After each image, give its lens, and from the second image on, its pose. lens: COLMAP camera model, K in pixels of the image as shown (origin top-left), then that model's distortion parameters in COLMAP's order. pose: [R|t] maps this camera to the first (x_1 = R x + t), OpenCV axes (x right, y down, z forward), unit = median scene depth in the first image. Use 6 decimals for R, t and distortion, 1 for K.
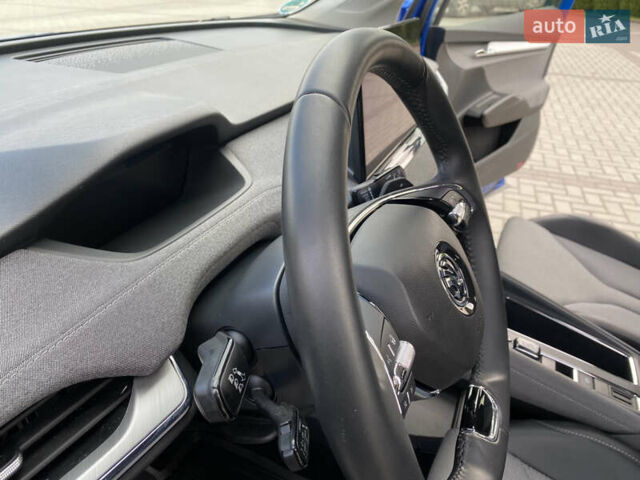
lens RADIAL K [[488.3, 0, 320.0], [0, 488.3, 240.0], [0, 0, 1]] dist [0.015939, -0.007880]
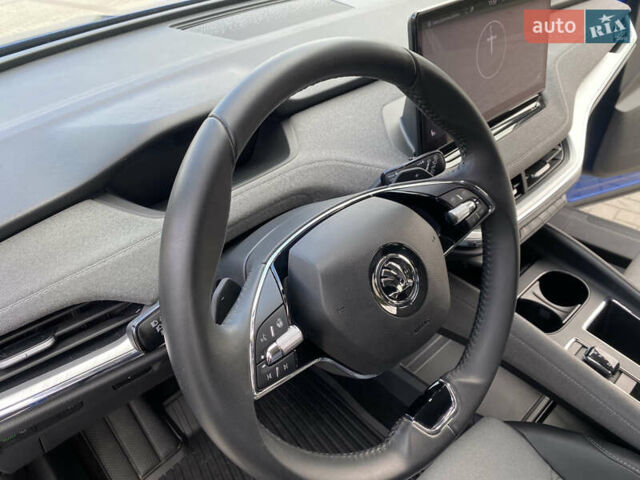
lens RADIAL K [[488.3, 0, 320.0], [0, 488.3, 240.0], [0, 0, 1]] dist [0.015939, -0.007880]
pose [[0.903833, 0.169880, -0.392718, 0.421341], [-0.113910, 0.980218, 0.161857, -0.127420], [0.412445, -0.101557, 0.905304, -0.011705]]
